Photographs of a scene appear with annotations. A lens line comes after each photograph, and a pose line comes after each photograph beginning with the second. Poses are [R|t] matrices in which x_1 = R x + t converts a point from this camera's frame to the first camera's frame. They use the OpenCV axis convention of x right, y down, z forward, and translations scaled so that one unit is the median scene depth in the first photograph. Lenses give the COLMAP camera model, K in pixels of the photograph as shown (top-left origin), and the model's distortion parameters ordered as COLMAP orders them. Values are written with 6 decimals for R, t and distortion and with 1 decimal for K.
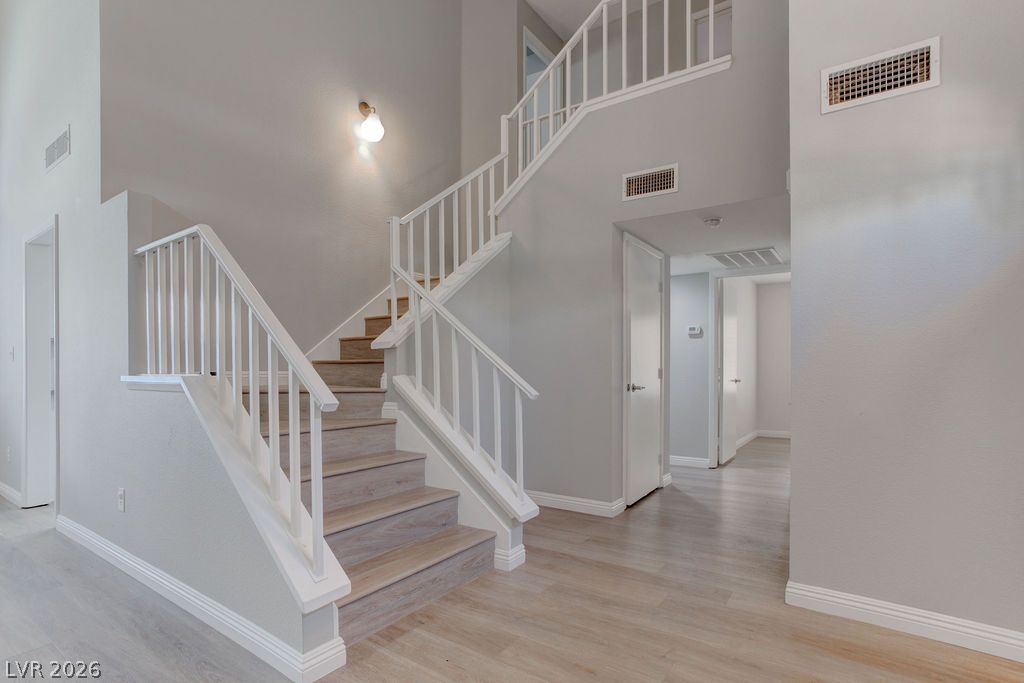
lens RADIAL K [[499.8, 0, 489.3], [0, 499.8, 372.6], [0, 0, 1]] dist [-0.031540, 0.017372]
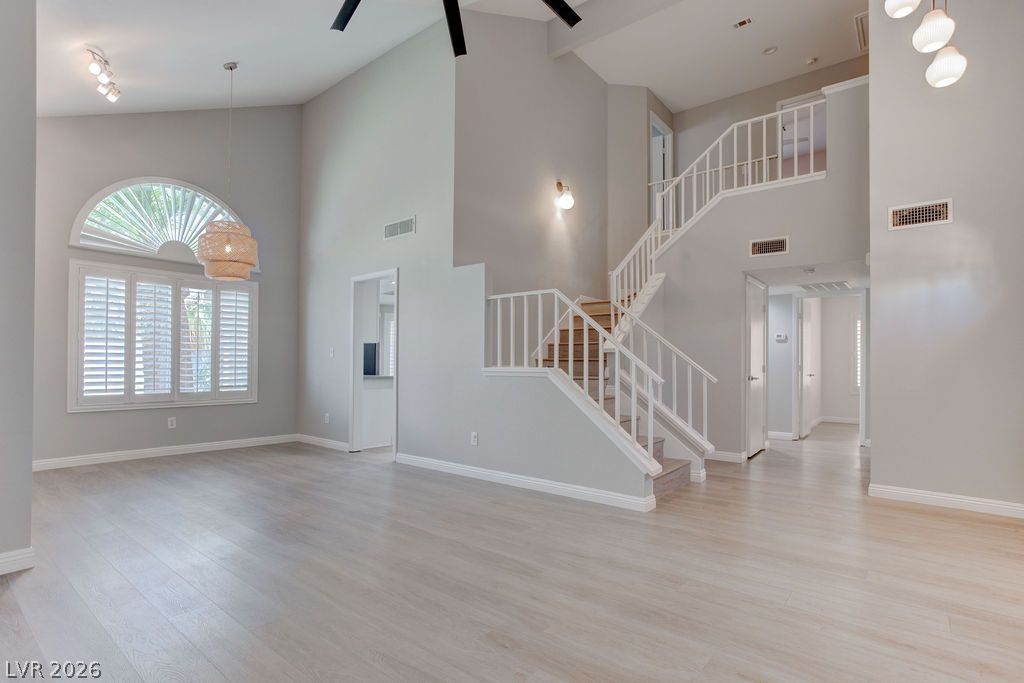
lens RADIAL K [[499.8, 0, 492.6], [0, 499.8, 356.5], [0, 0, 1]] dist [-0.031540, 0.017372]
pose [[0.998167, 0.009596, -0.059748, -0.408504], [-0.010649, 0.999793, -0.017334, -0.001883], [0.059569, 0.017939, 0.998063, -0.546068]]
